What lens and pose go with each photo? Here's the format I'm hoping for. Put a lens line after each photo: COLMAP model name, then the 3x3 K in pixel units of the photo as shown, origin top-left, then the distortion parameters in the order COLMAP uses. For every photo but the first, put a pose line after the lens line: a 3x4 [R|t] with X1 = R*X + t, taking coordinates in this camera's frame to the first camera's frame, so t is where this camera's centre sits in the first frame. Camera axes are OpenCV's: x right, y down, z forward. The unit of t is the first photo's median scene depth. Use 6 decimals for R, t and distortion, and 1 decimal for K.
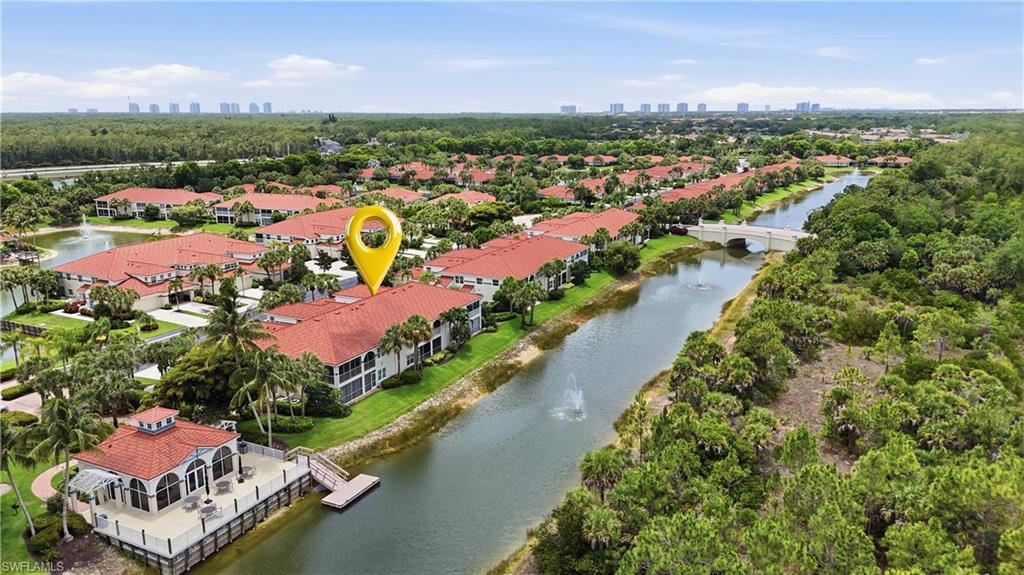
lens RADIAL K [[745.1, 0, 513.3], [0, 745.1, 288.7], [0, 0, 1]] dist [0.012416, -0.007667]
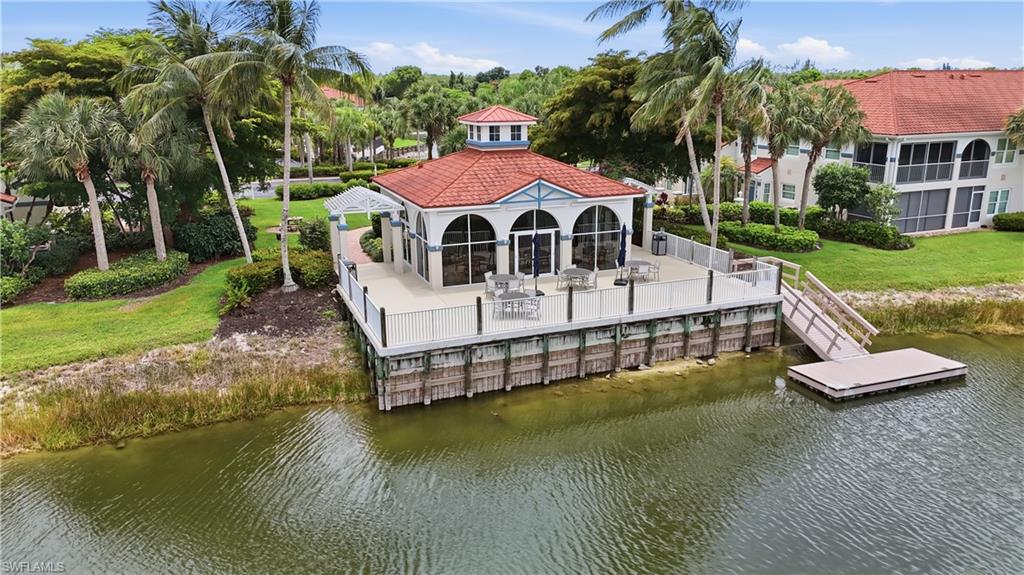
lens RADIAL K [[745.1, 0, 513.3], [0, 745.1, 287.0], [0, 0, 1]] dist [0.012416, -0.007667]
pose [[0.740629, 0.165330, -0.651257, -0.115417], [-0.153615, 0.985248, 0.075422, 0.228173], [0.654119, 0.044184, 0.755100, 0.596712]]
